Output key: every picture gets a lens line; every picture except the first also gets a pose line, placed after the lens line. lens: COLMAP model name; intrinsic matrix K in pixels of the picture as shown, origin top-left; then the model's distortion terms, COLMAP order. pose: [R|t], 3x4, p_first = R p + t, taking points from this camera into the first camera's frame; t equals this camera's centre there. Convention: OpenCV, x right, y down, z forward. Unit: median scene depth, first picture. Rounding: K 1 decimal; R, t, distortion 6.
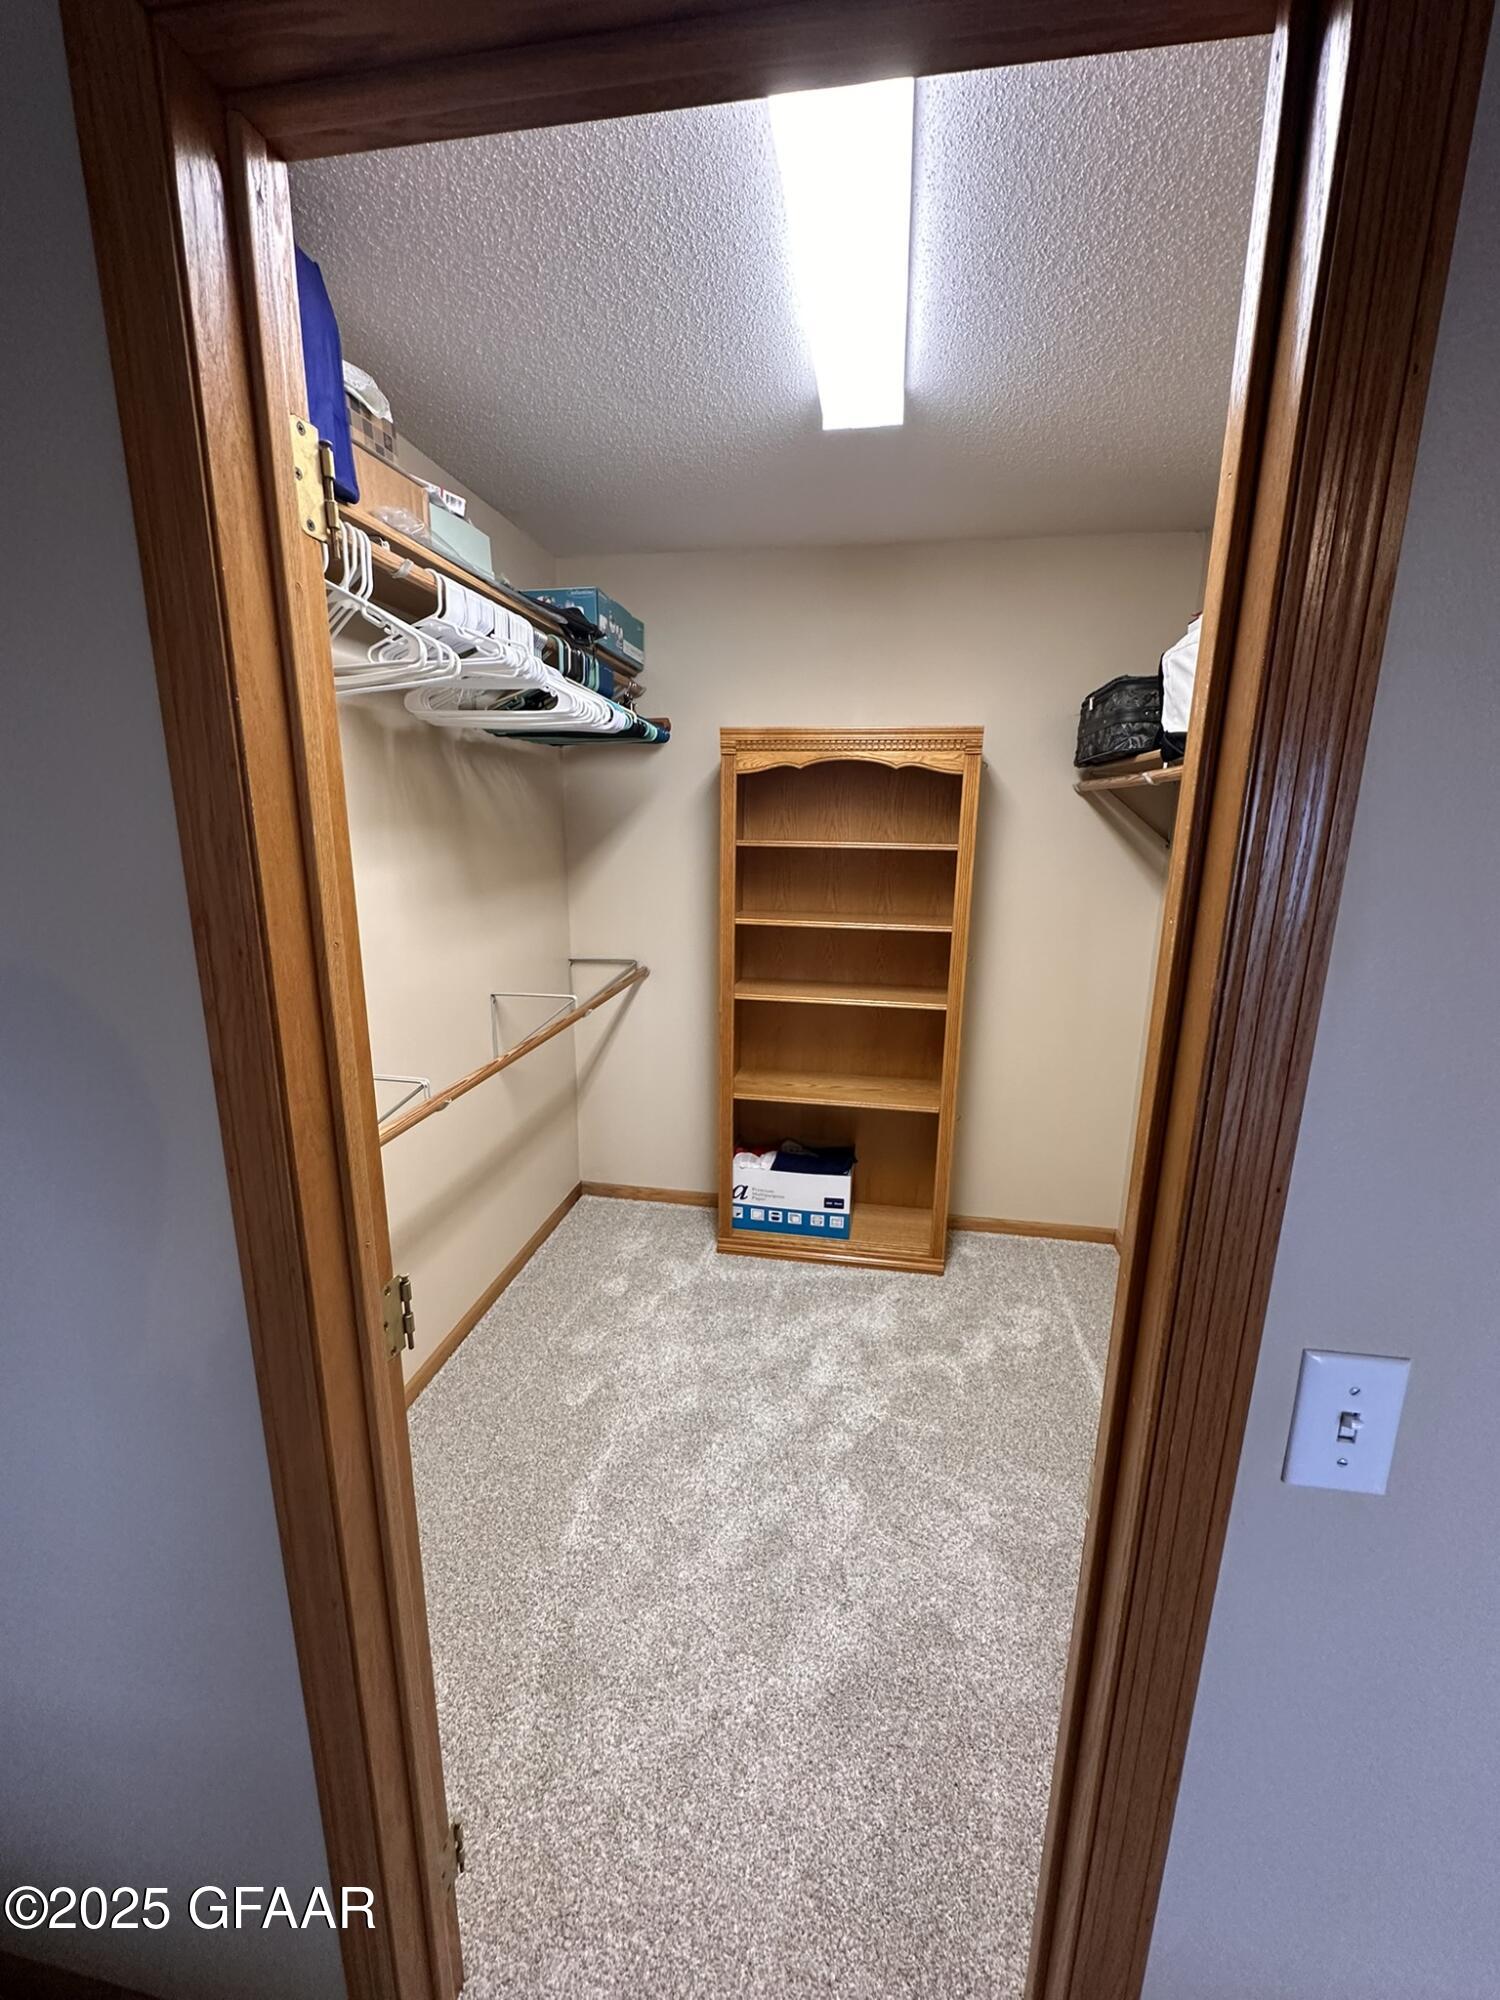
lens RADIAL K [[794.1, 0, 748.4], [0, 794.1, 1003.2], [0, 0, 1]] dist [-0.000733, -0.000390]
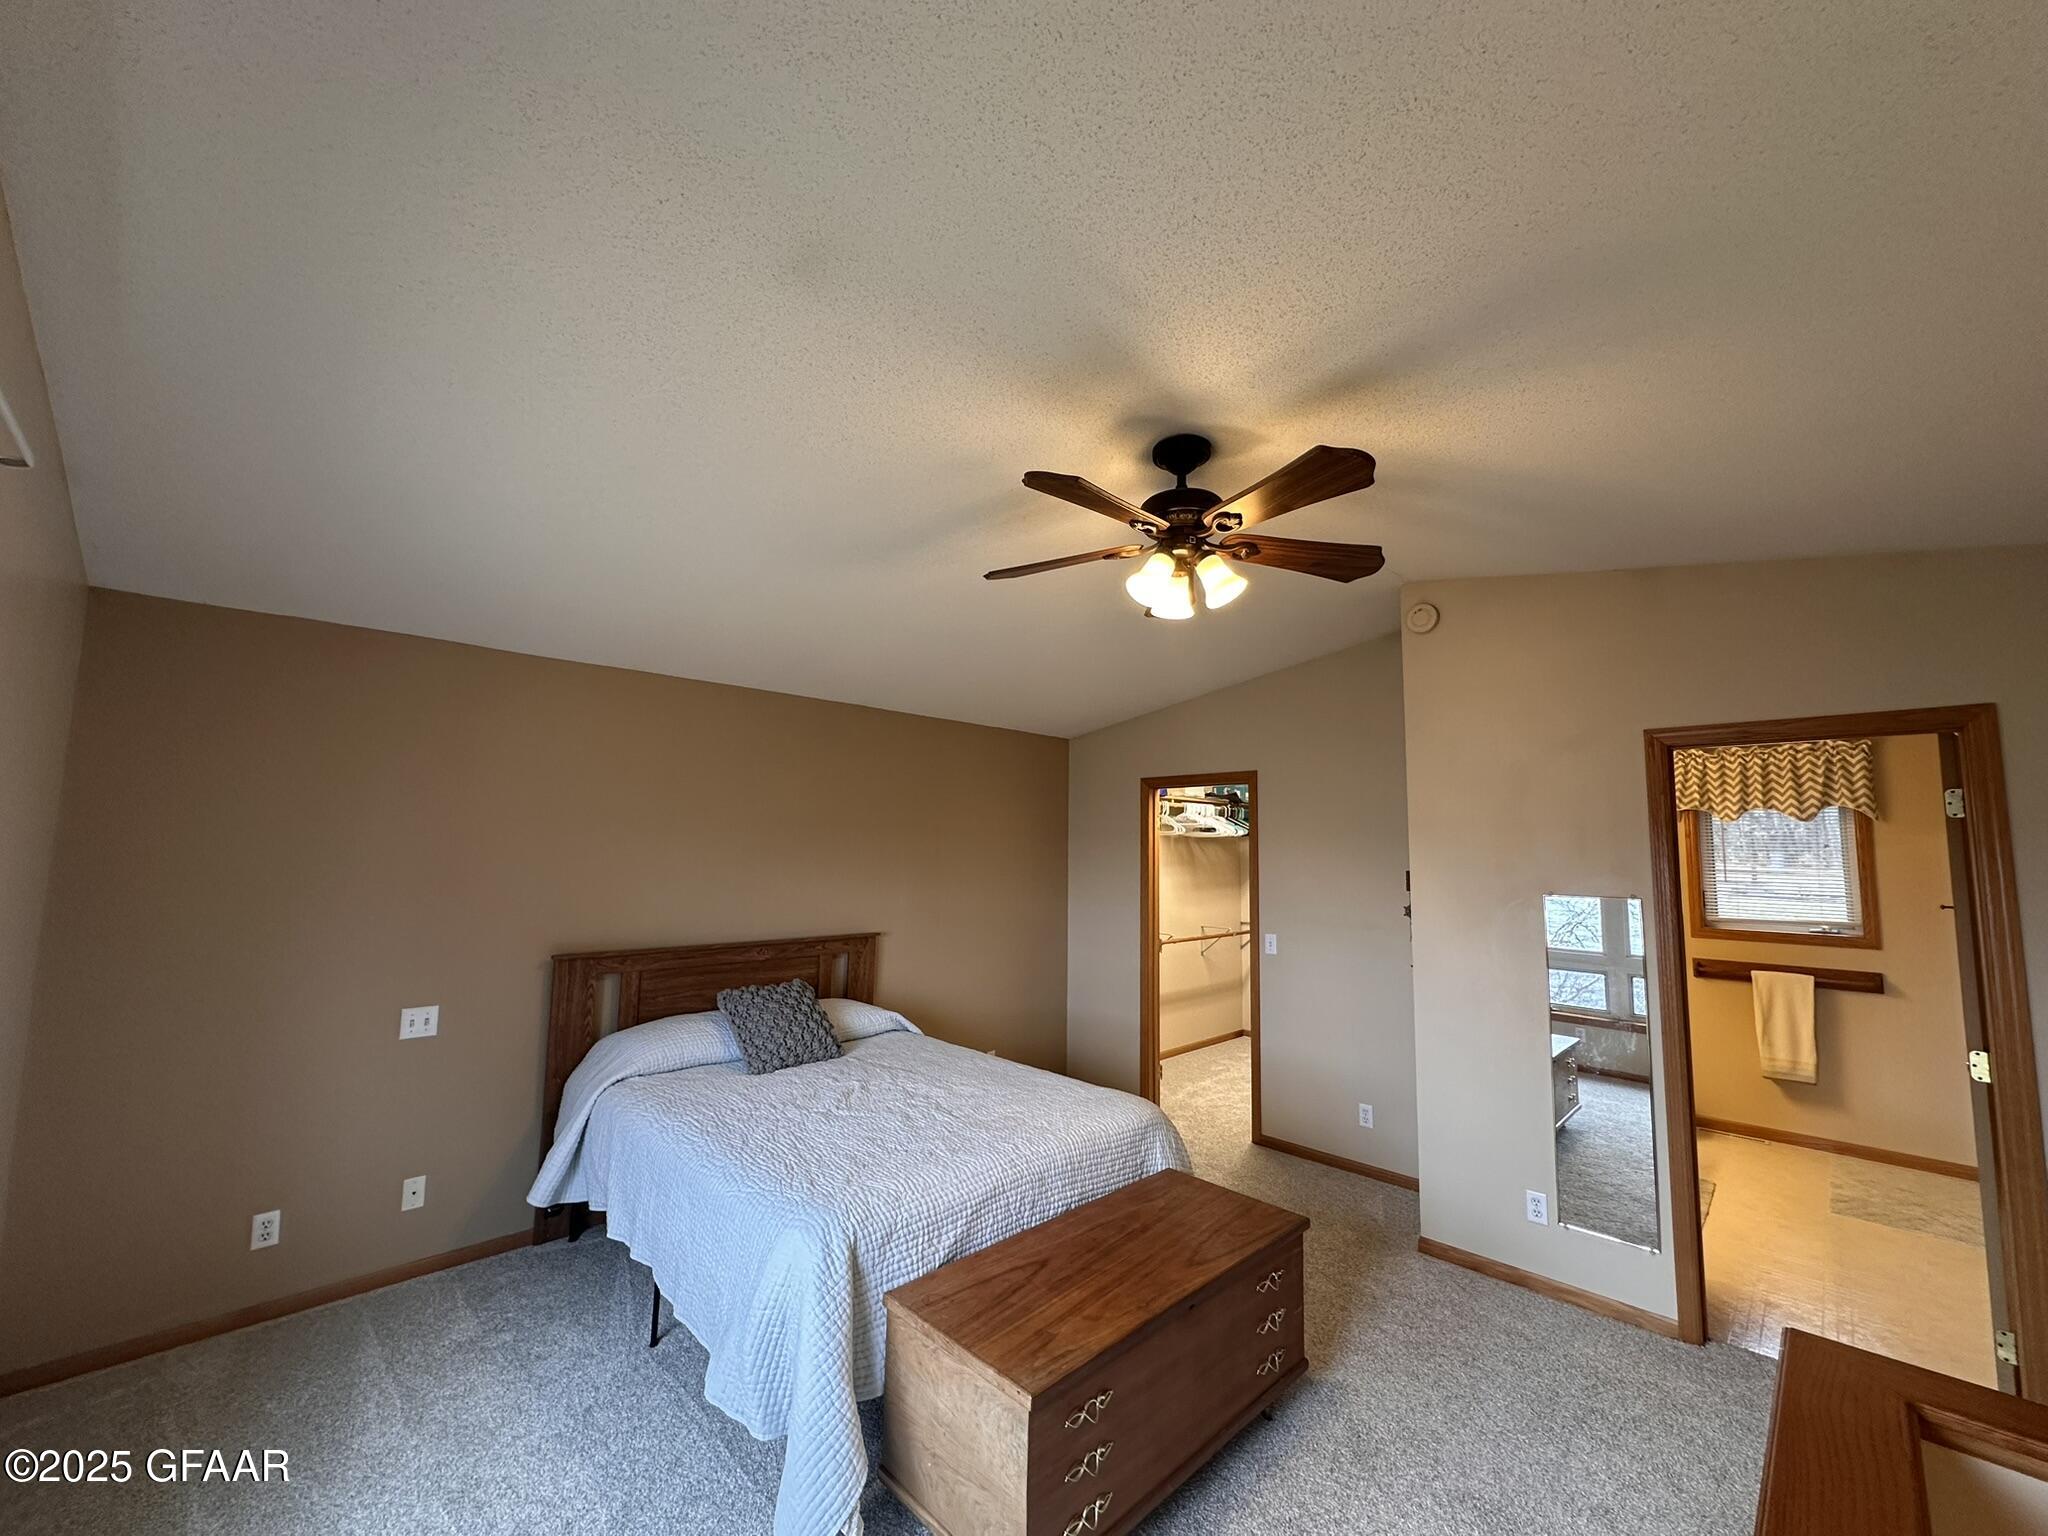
lens RADIAL K [[829.5, 0, 1027.2], [0, 829.5, 774.6], [0, 0, 1]] dist [-0.000883, -0.000204]
pose [[0.815270, -0.056156, -0.576352, 1.124008], [-0.130032, 0.952117, -0.276703, 0.472235], [0.564293, 0.300531, 0.768931, -2.208247]]
